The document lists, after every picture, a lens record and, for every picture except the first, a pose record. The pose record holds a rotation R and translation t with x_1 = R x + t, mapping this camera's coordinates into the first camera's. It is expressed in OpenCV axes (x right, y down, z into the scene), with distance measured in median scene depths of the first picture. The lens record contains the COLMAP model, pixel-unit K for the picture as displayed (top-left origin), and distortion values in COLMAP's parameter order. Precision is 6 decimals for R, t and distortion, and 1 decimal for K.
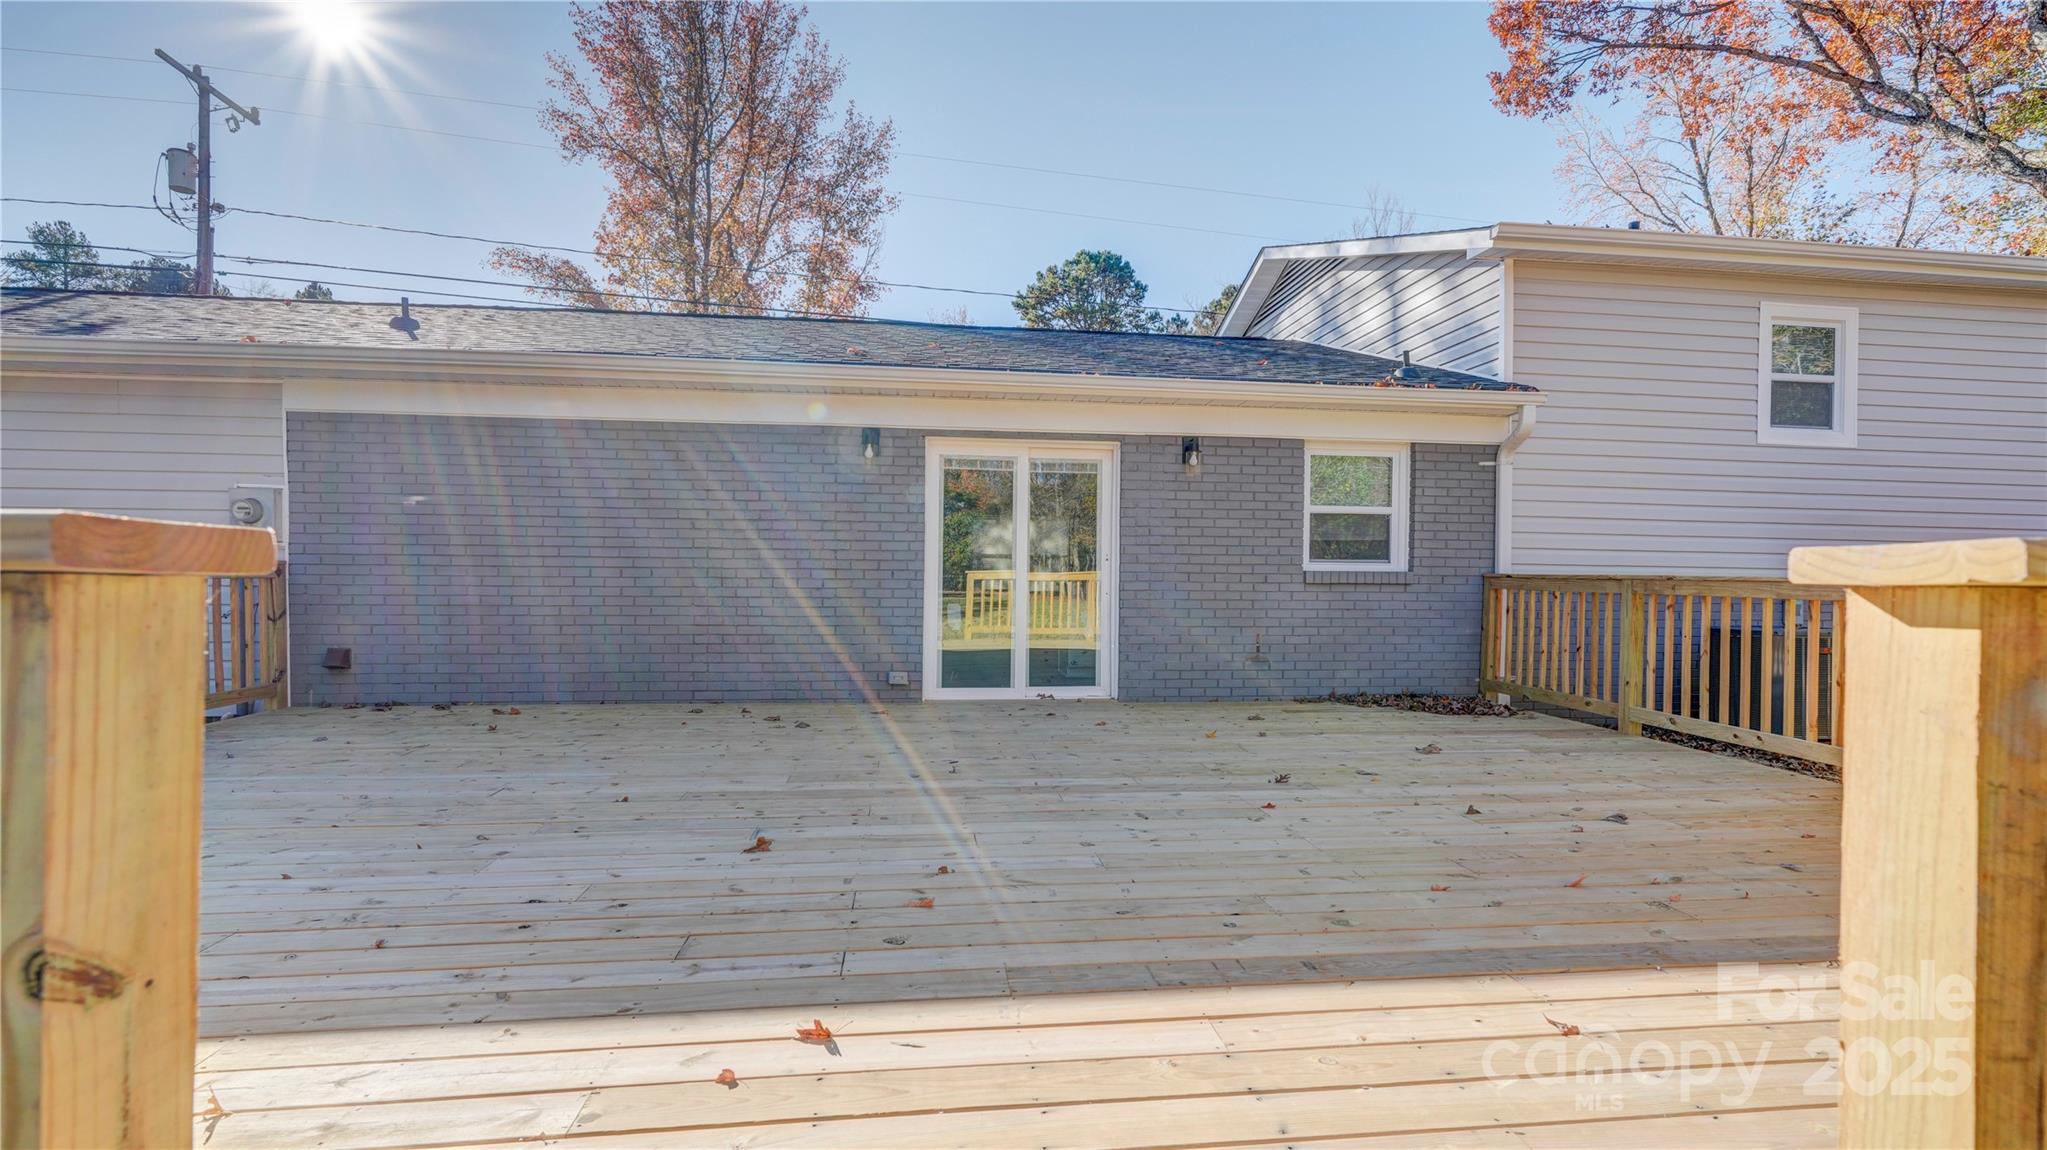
lens RADIAL K [[892.0, 0, 1027.7], [0, 892.0, 580.9], [0, 0, 1]] dist [0.003865, 0.000493]
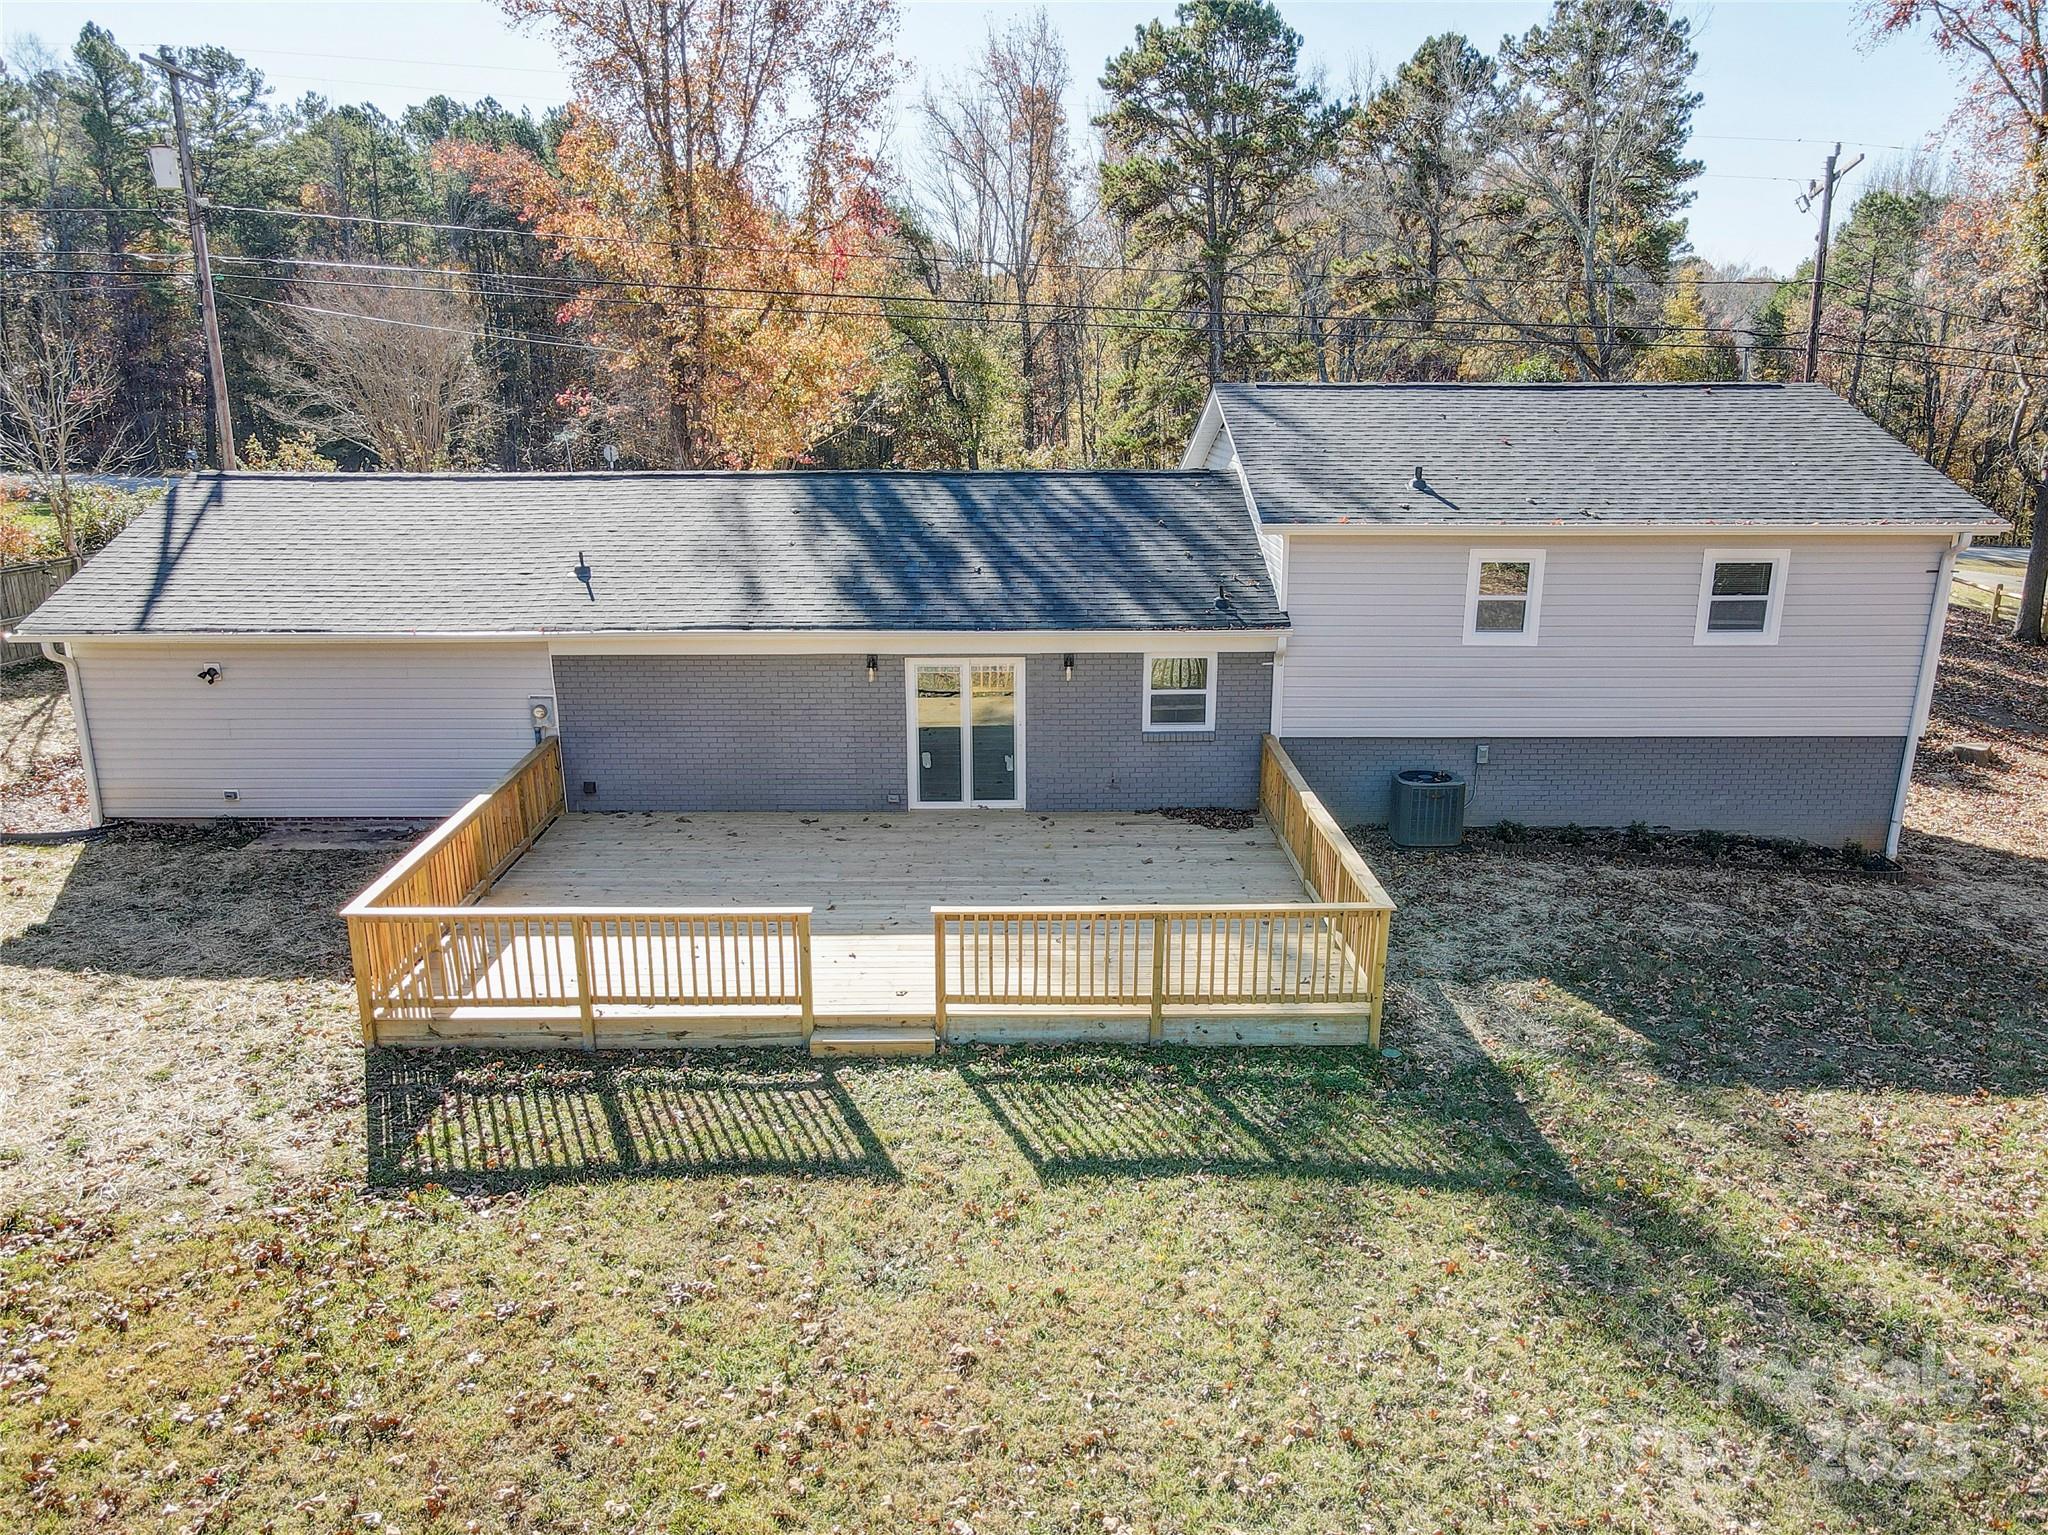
lens RADIAL K [[1507.1, 0, 1023.3], [0, 1507.1, 775.4], [0, 0, 1]] dist [0.011529, 0.008323]
pose [[0.993754, 0.017591, -0.110194, 0.132464], [0.012230, 0.964378, 0.264246, -0.219094], [0.110917, -0.263944, 0.958139, -0.545916]]
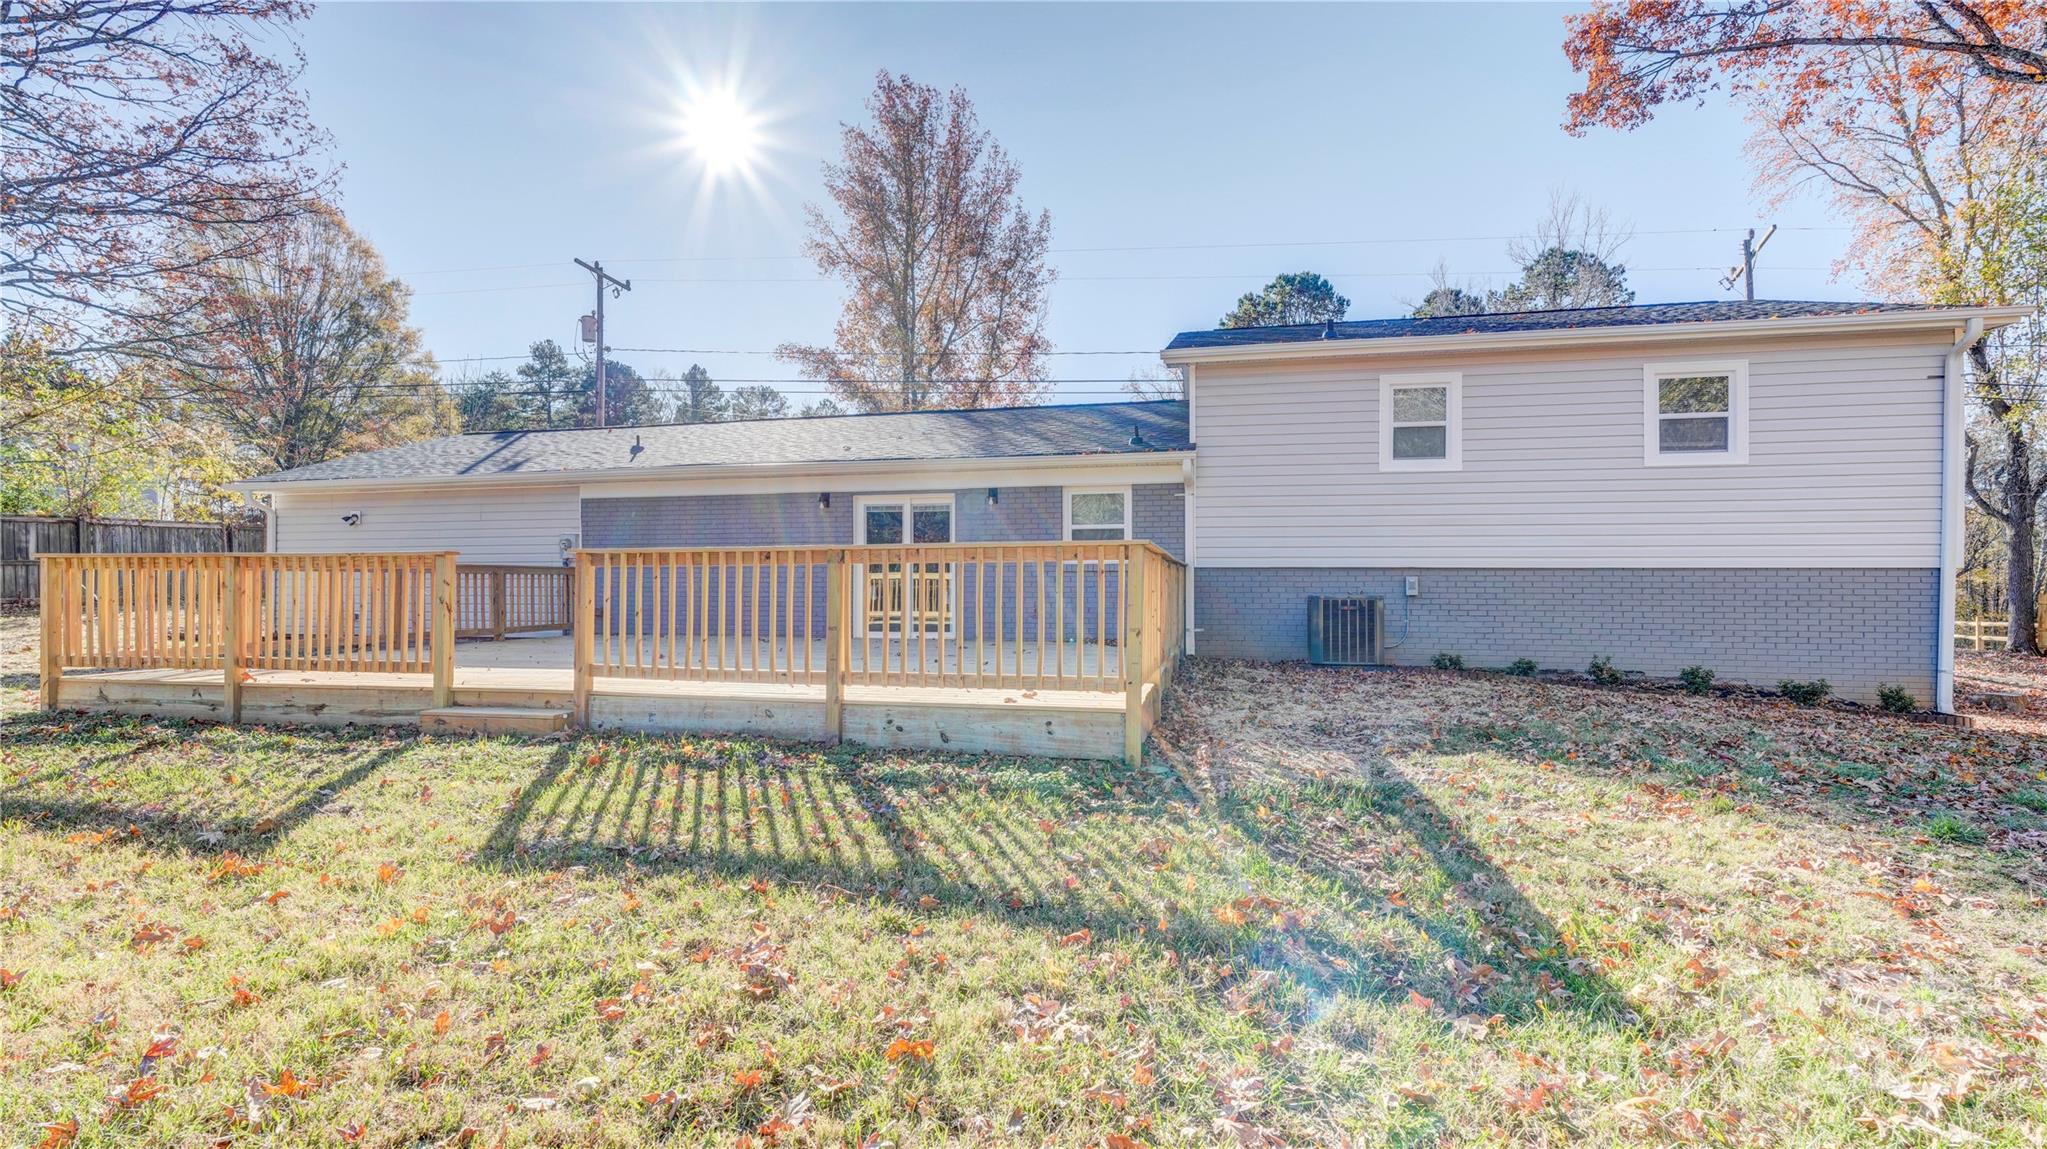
lens RADIAL K [[892.0, 0, 1030.4], [0, 892.0, 576.5], [0, 0, 1]] dist [0.003865, 0.000493]
pose [[0.944352, -0.012277, -0.328708, 0.268436], [0.006318, 0.999796, -0.019192, 0.014558], [0.328877, 0.016047, 0.944236, -0.199121]]
